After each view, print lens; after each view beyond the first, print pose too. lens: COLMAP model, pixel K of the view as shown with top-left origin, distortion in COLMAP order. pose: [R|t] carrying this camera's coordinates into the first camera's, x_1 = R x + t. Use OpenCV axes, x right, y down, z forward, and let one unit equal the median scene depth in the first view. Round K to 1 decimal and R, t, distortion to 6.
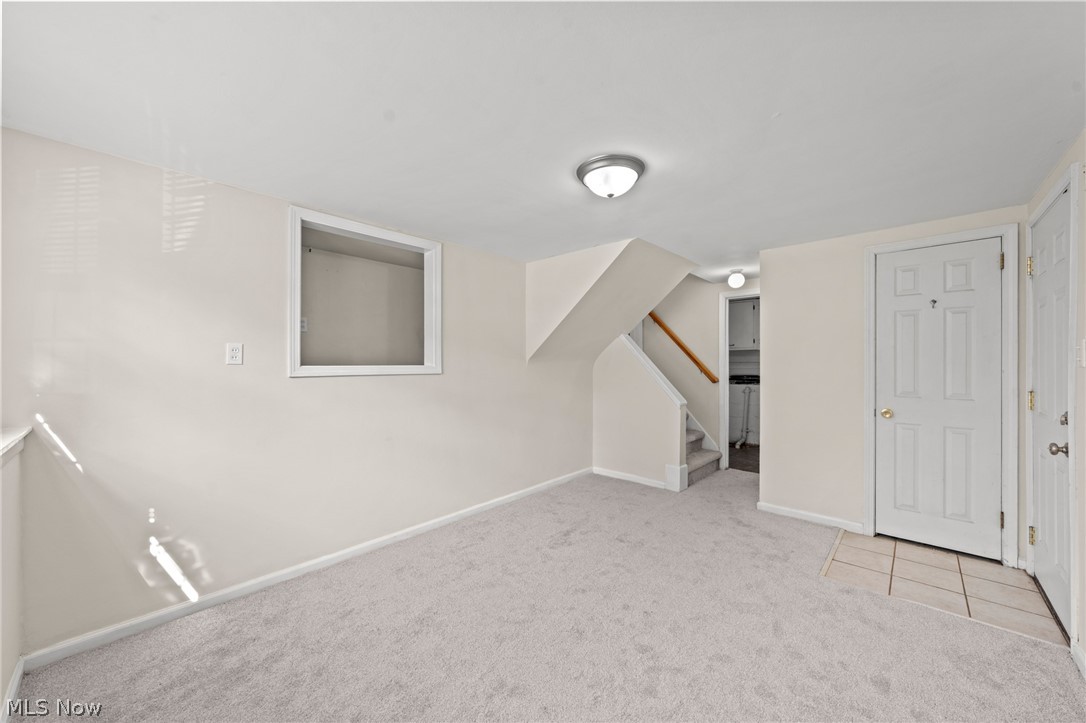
lens RADIAL K [[395.1, 0, 549.9], [0, 395.1, 360.2], [0, 0, 1]] dist [-0.001363, -0.000133]
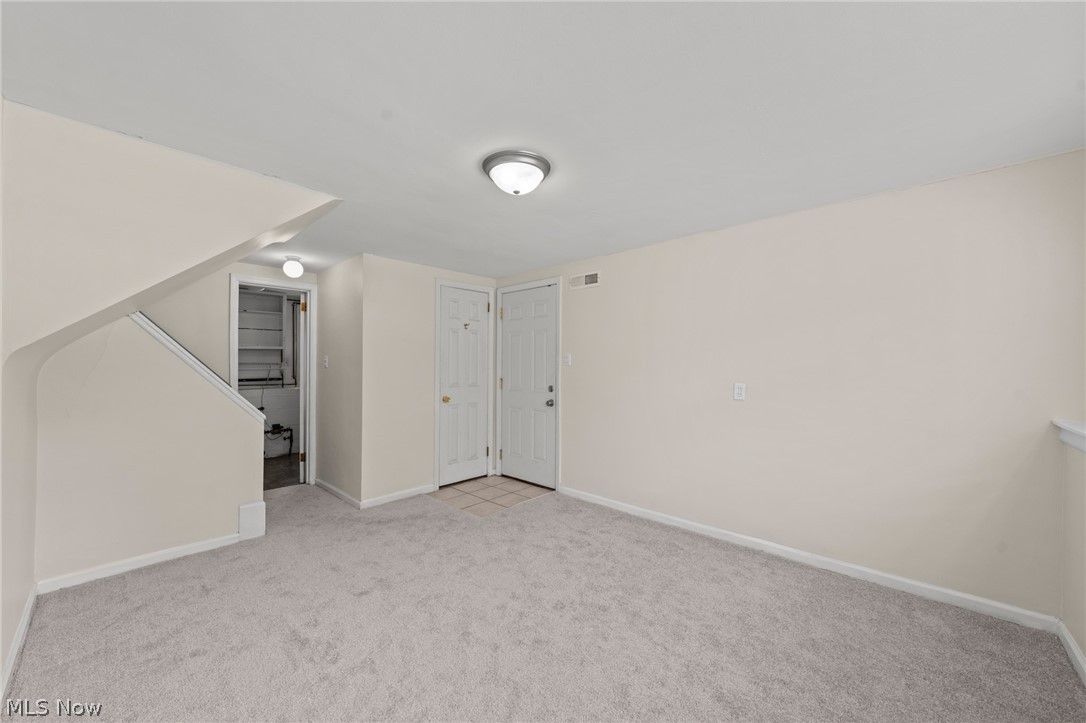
lens RADIAL K [[395.1, 0, 549.9], [0, 395.1, 360.2], [0, 0, 1]] dist [-0.001363, -0.000133]
pose [[0.007437, 0.015334, 0.999855, -0.588222], [-0.008137, 0.999850, -0.015273, 0.013951], [-0.999939, -0.008023, 0.007560, 0.637718]]
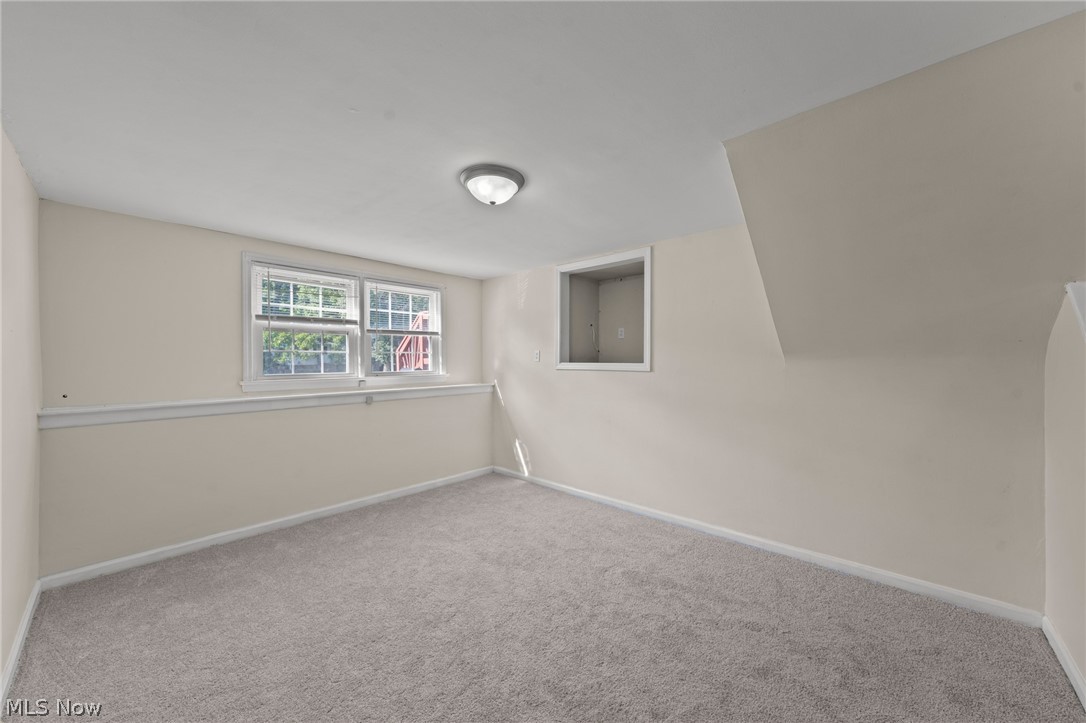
lens RADIAL K [[395.1, 0, 549.9], [0, 395.1, 360.2], [0, 0, 1]] dist [-0.001363, -0.000133]
pose [[0.008938, 0.005452, -0.999945, 0.846050], [0.011483, 0.999919, 0.005555, -0.005348], [0.999894, -0.011532, 0.008875, 0.800107]]
